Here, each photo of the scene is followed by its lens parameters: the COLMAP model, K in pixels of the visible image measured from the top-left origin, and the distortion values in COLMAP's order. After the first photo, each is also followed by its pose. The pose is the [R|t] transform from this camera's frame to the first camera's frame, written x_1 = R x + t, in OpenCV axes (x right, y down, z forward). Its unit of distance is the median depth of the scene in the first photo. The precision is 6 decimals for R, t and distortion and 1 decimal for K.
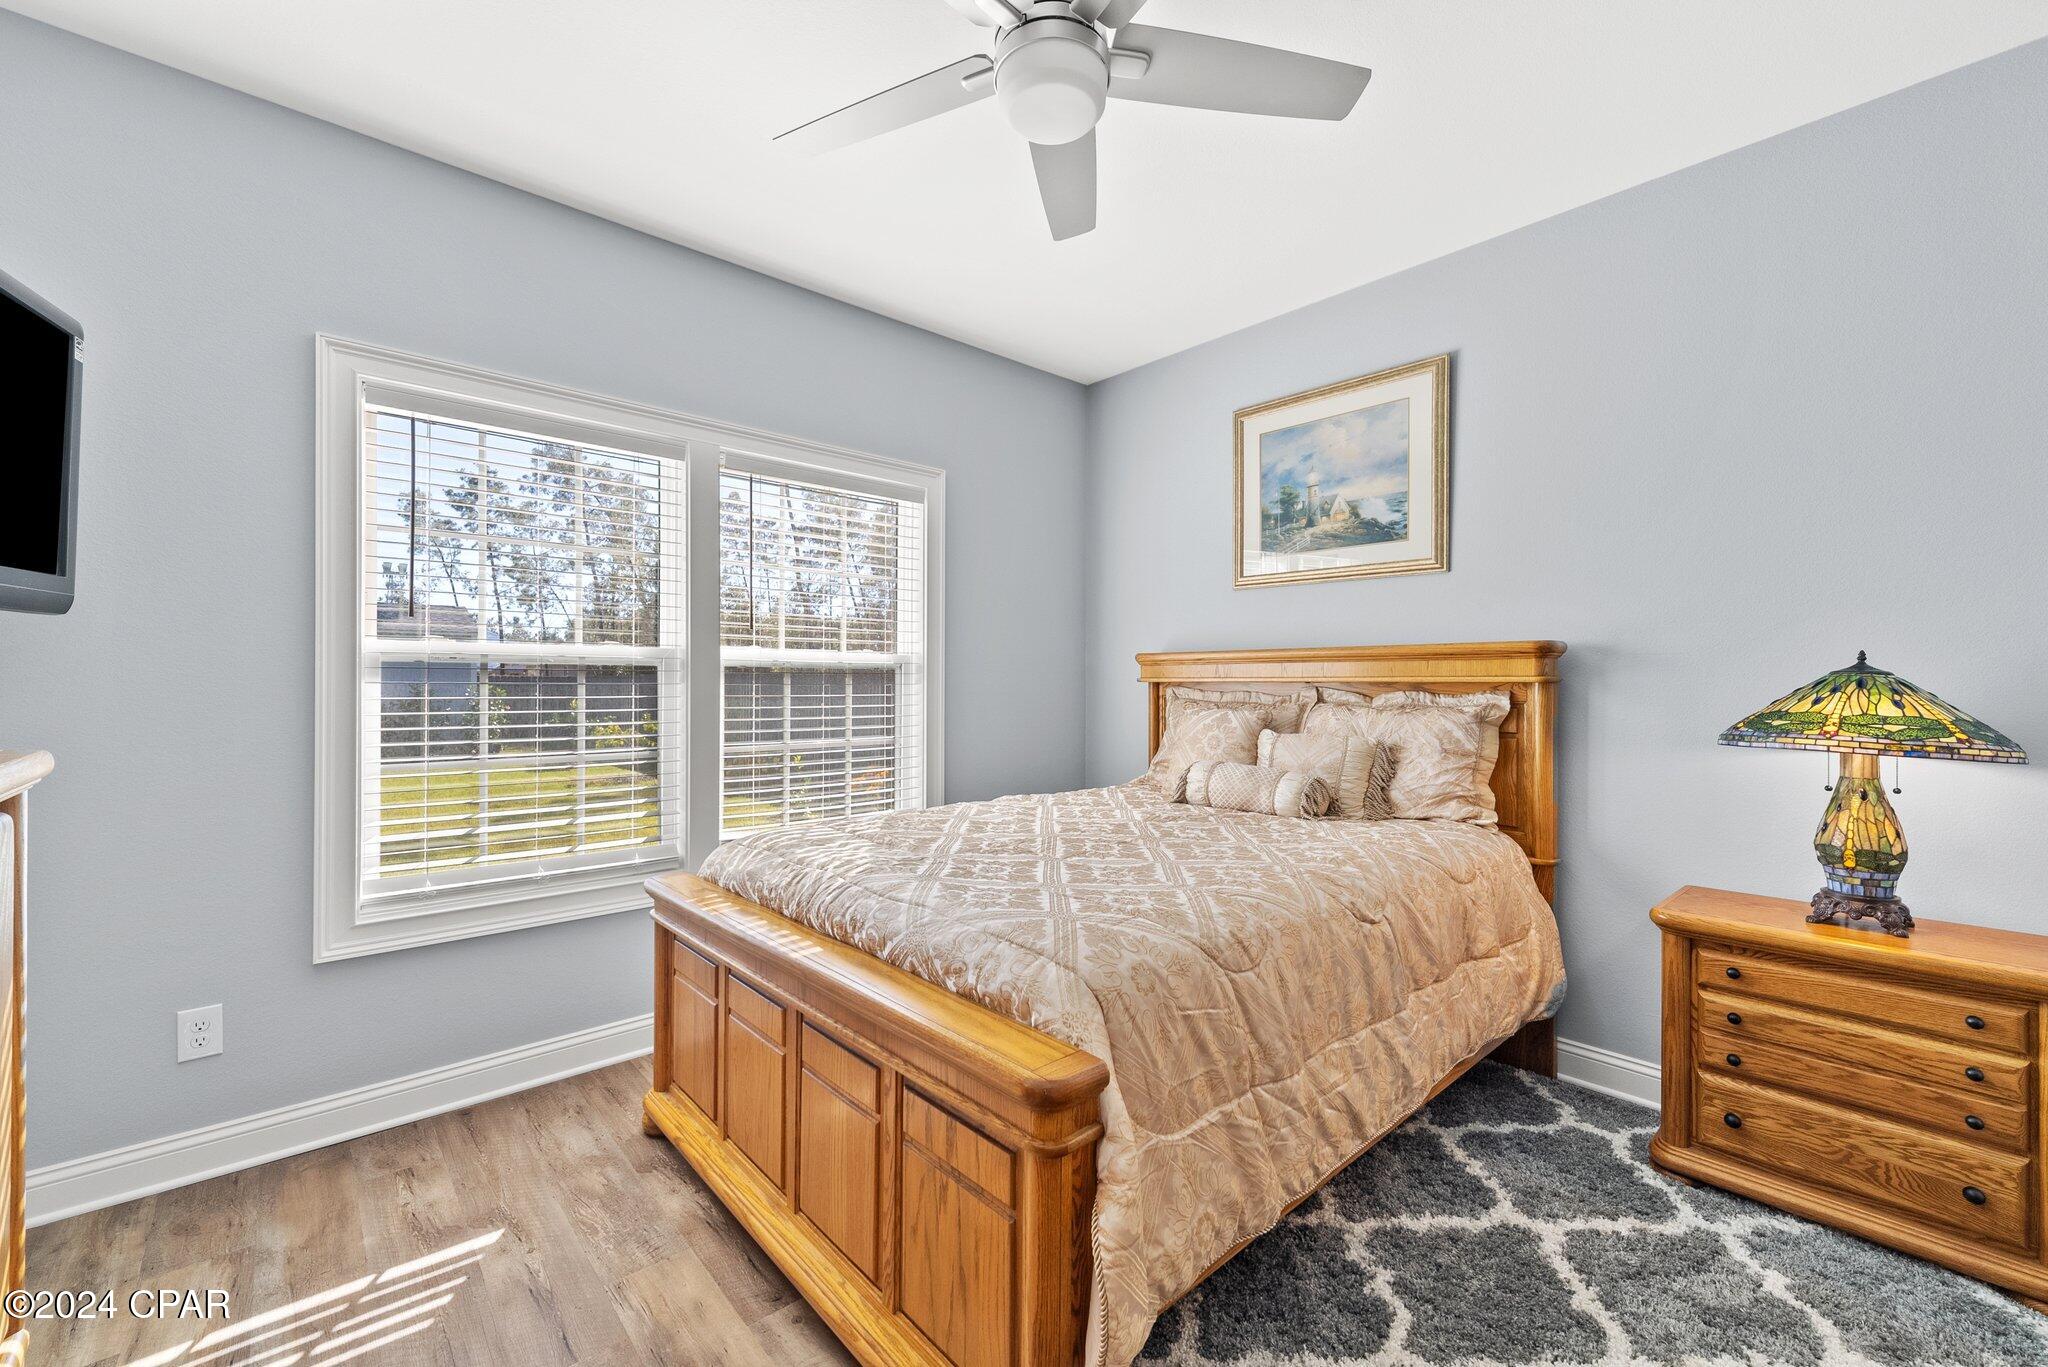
lens RADIAL K [[836.0, 0, 1034.0], [0, 836.0, 683.2], [0, 0, 1]] dist [0.003345, 0.000010]
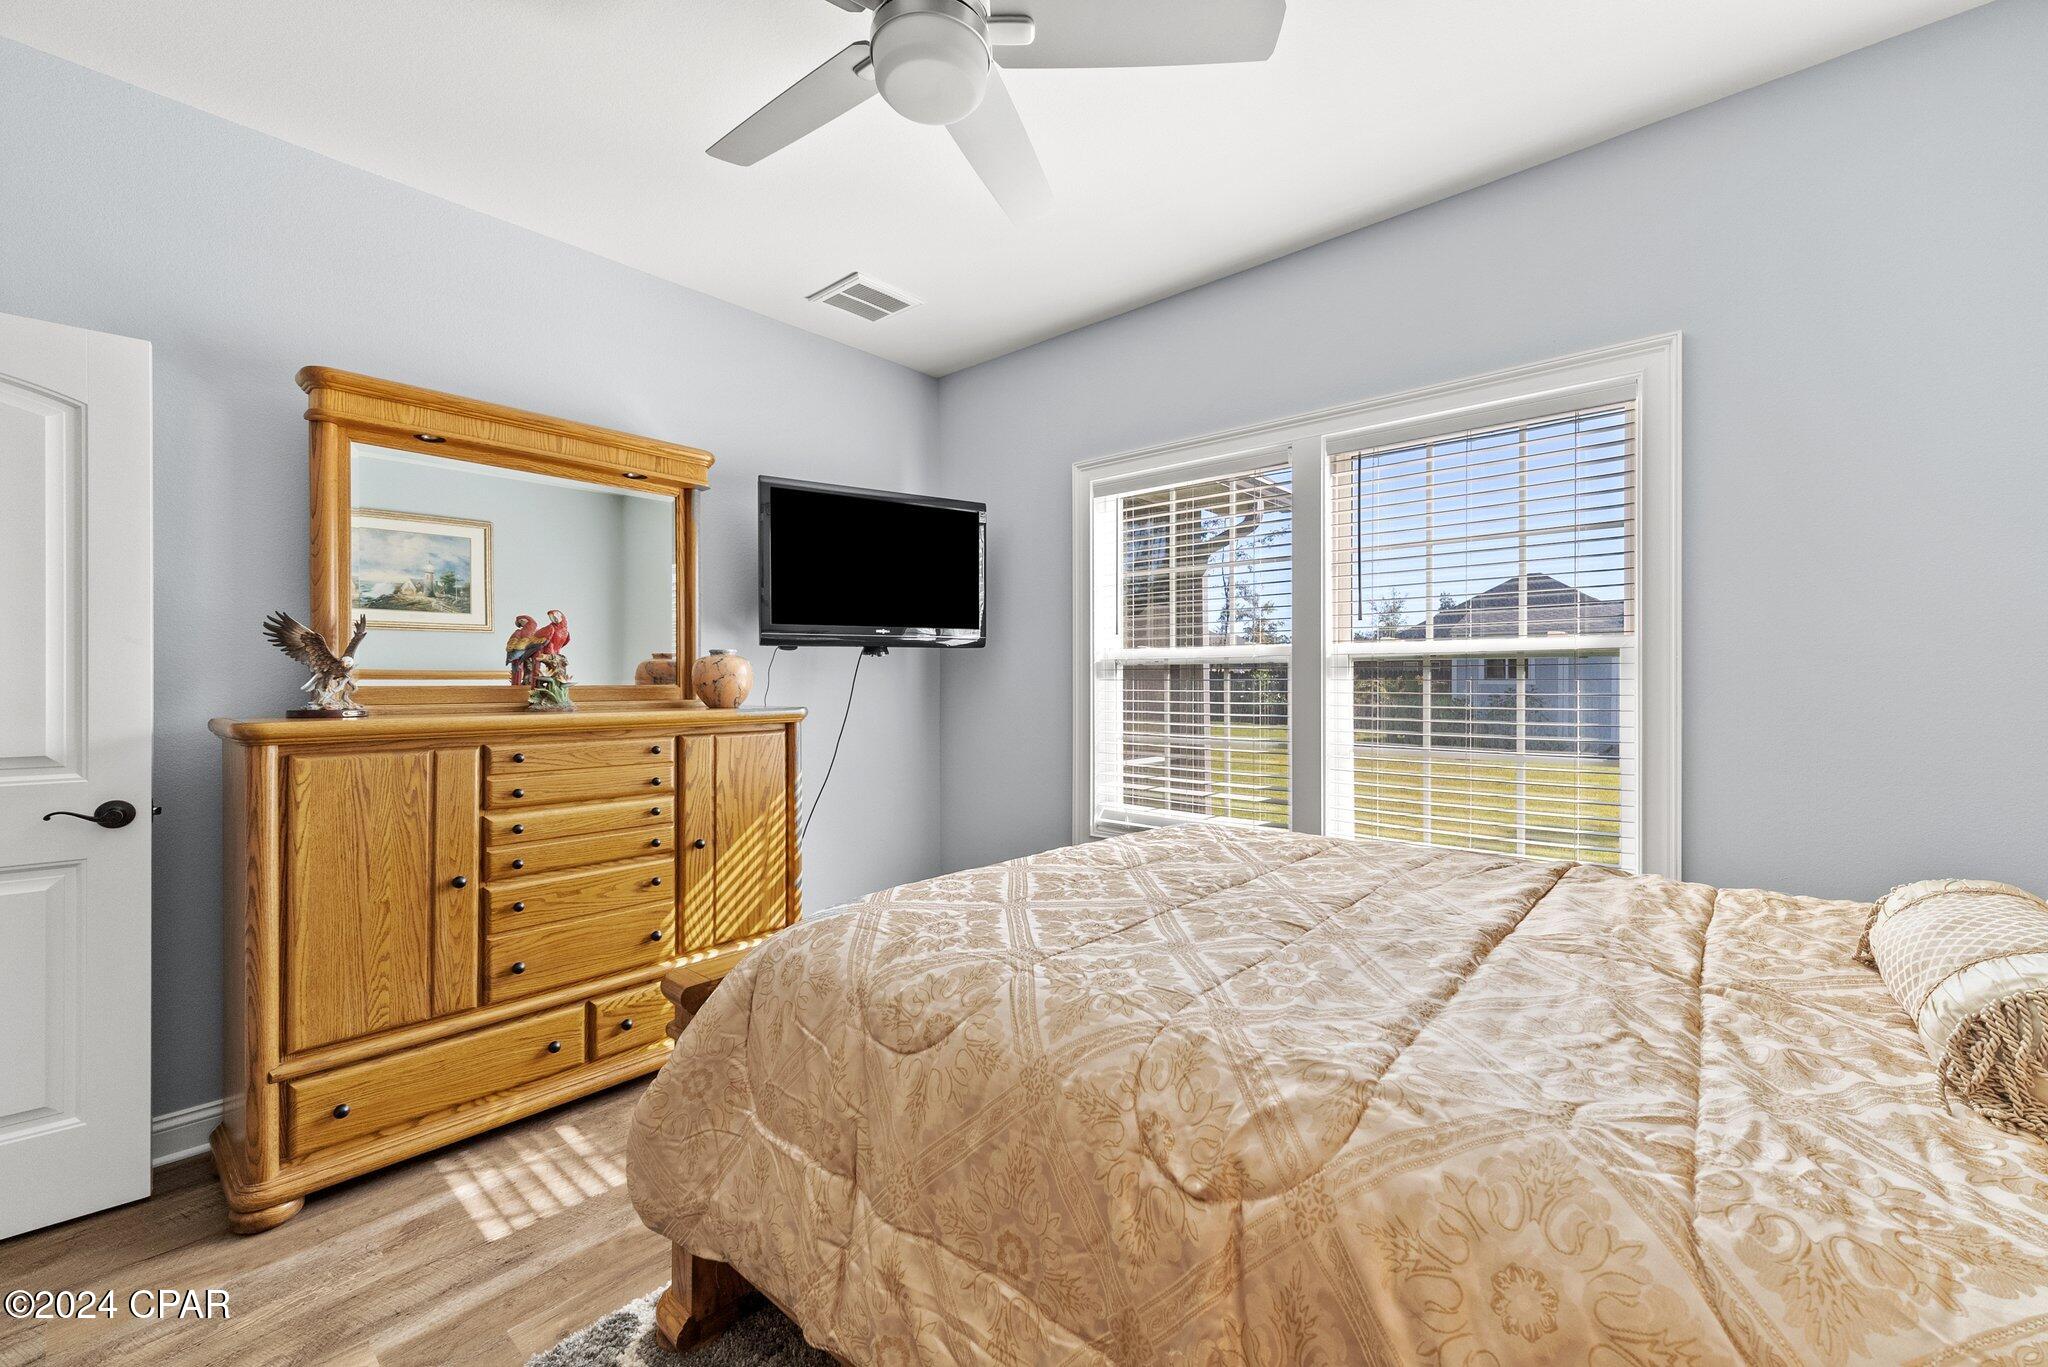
lens RADIAL K [[836.0, 0, 1034.0], [0, 836.0, 683.2], [0, 0, 1]] dist [0.003345, 0.000010]
pose [[0.105712, 0.000402, -0.994397, 0.649221], [0.002157, 0.999997, 0.000634, 0.004267], [0.994394, -0.002212, 0.105711, 0.660763]]
